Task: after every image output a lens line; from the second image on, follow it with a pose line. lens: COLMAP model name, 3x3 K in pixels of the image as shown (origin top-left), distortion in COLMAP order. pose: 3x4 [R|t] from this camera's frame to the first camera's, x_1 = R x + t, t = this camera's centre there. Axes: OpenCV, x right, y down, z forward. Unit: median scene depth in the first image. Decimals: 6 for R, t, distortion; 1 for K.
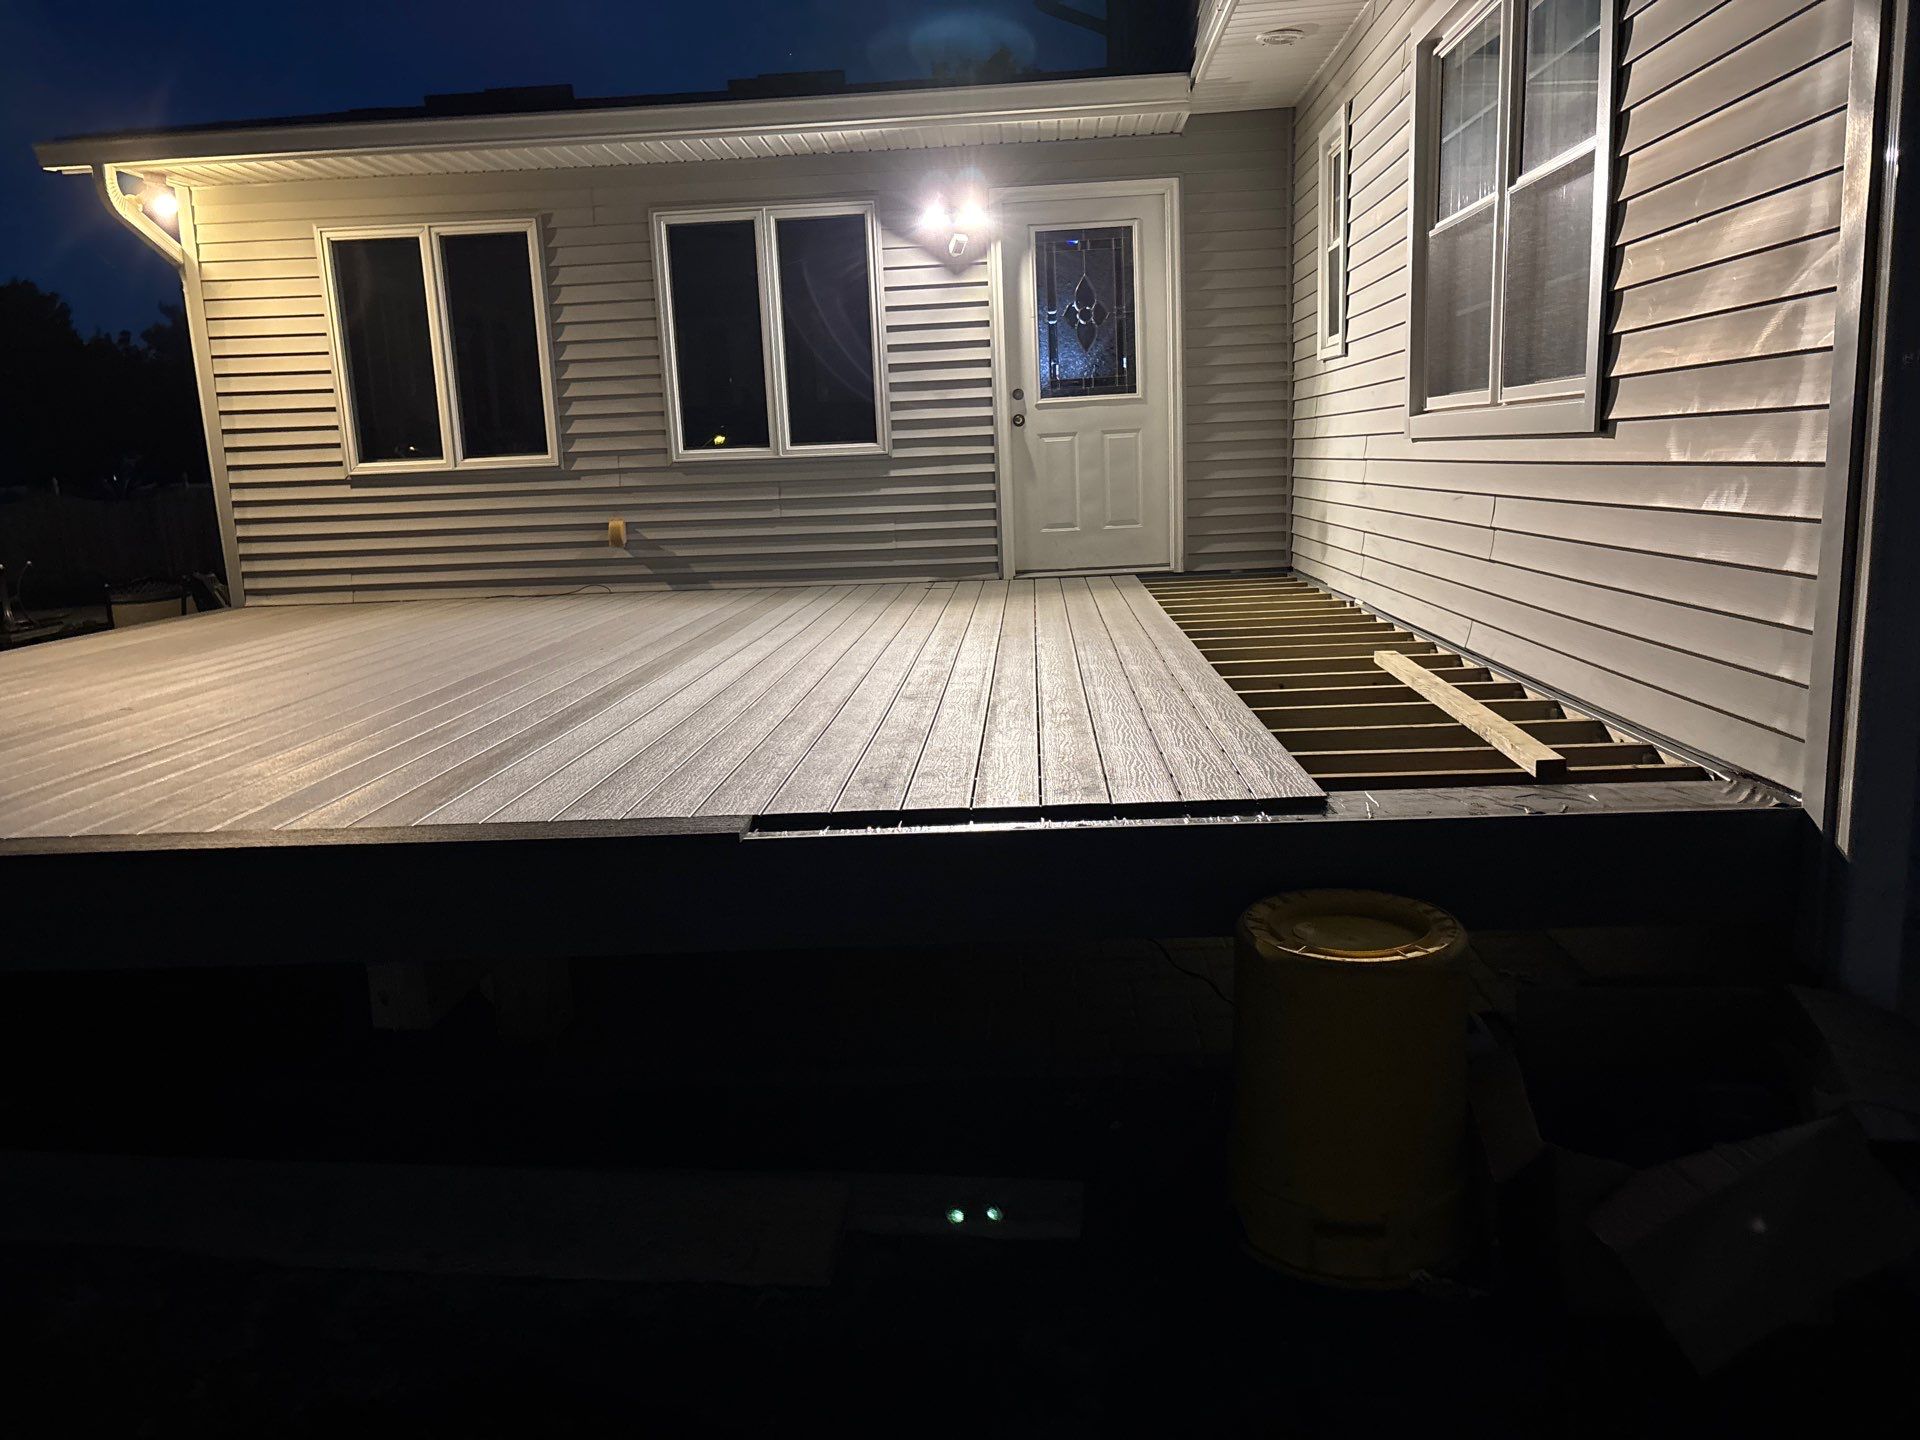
lens RADIAL K [[1462.1, 0, 971.4], [0, 1462.1, 734.0], [0, 0, 1]] dist [0.042874, -0.067162]
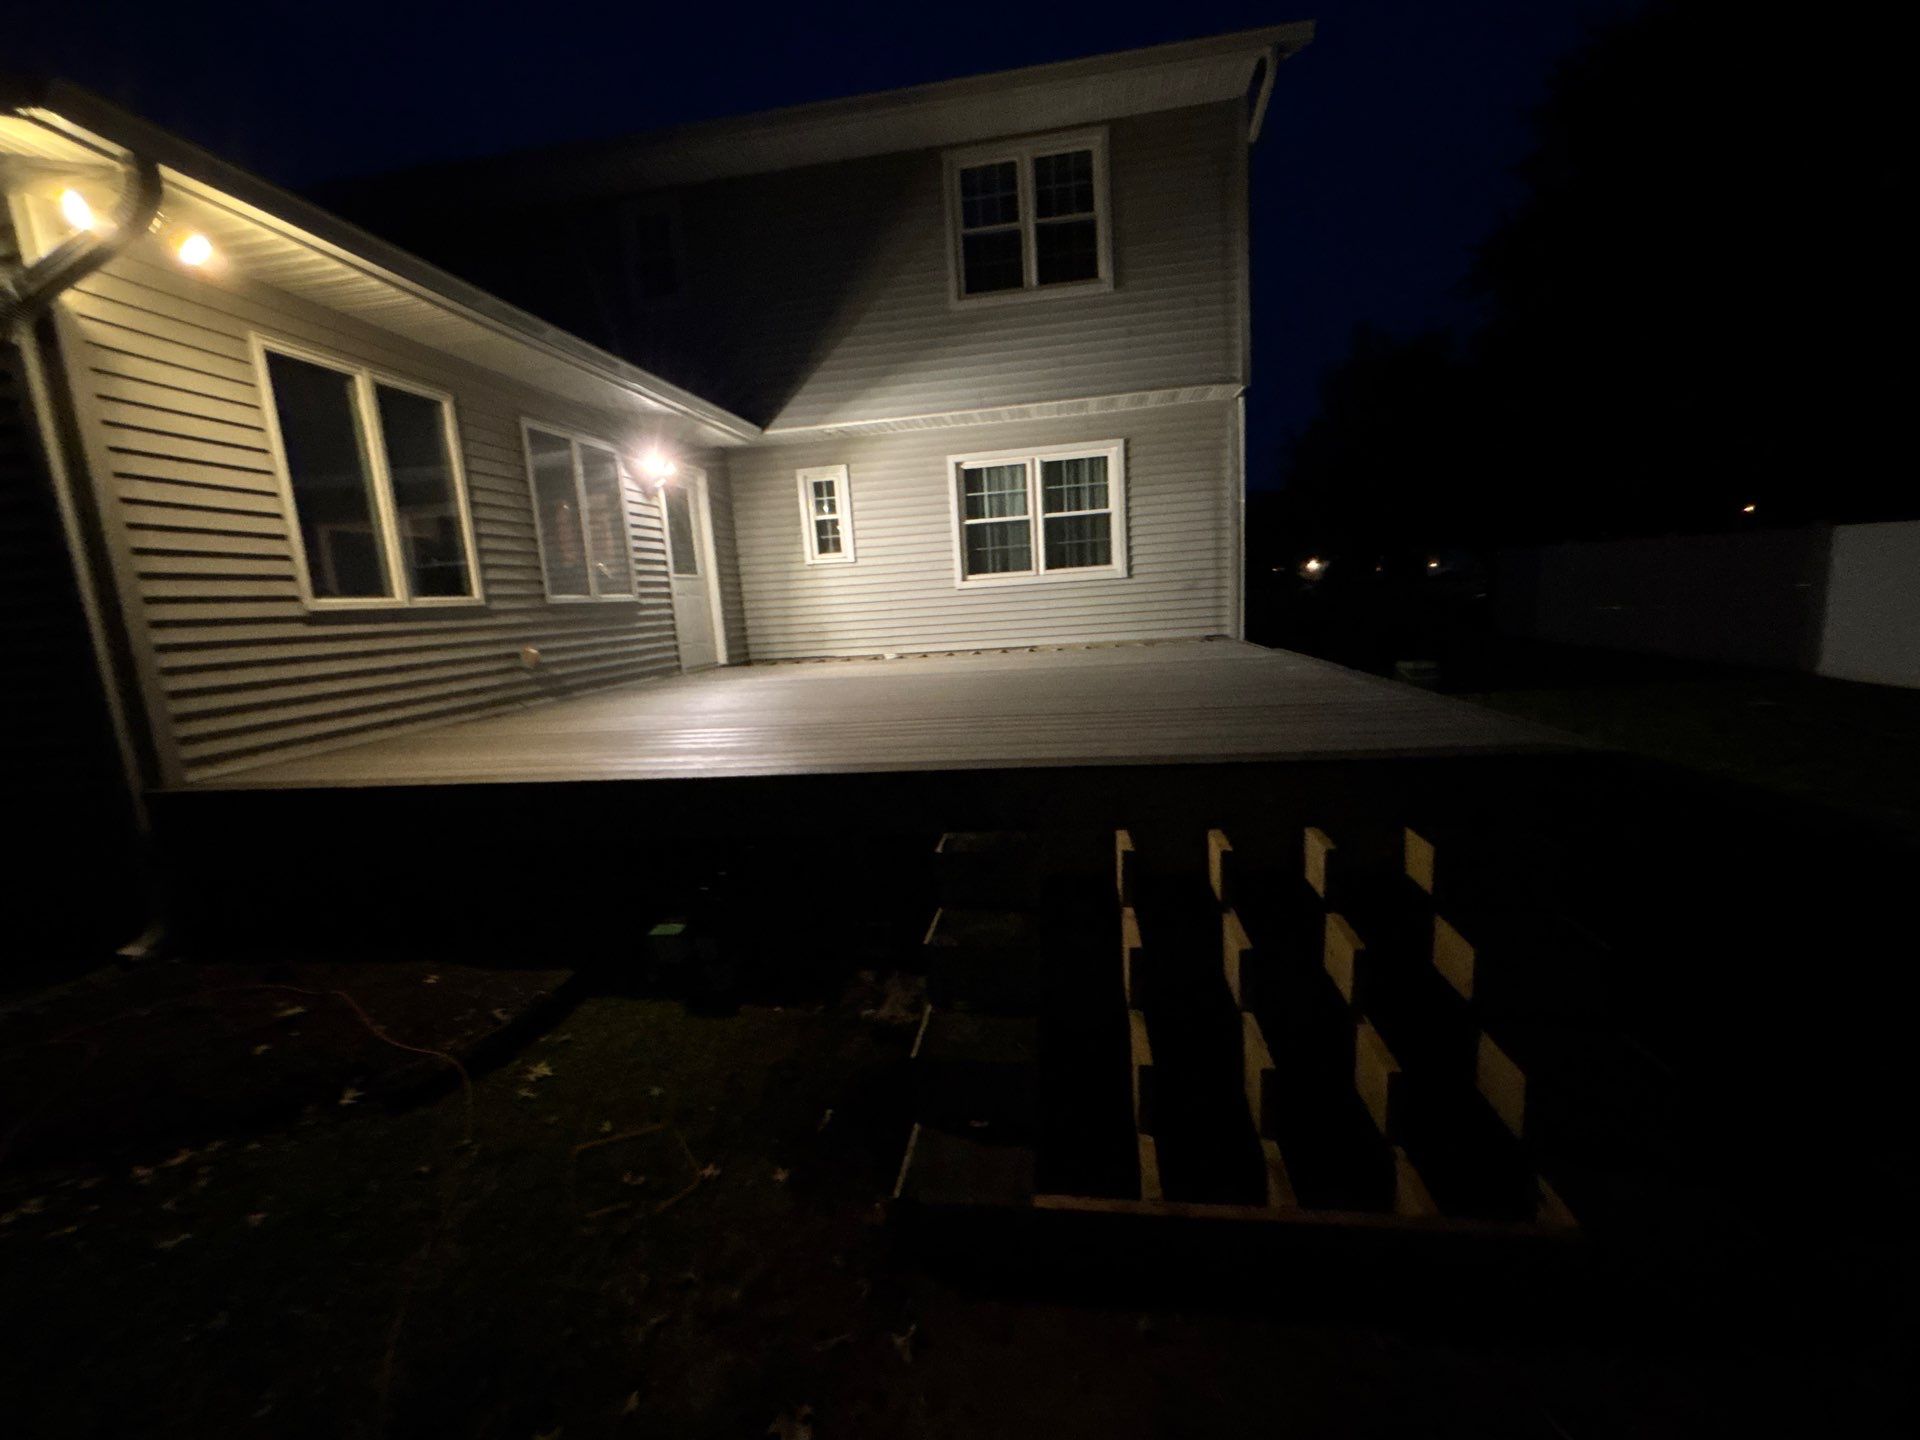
lens RADIAL K [[771.0, 0, 957.4], [0, 771.0, 723.1], [0, 0, 1]] dist [0.000618, -0.001420]
pose [[0.097621, -0.125918, 0.987226, -0.891904], [0.241733, 0.965258, 0.099213, -0.063540], [-0.965420, 0.228960, 0.124668, 0.597794]]
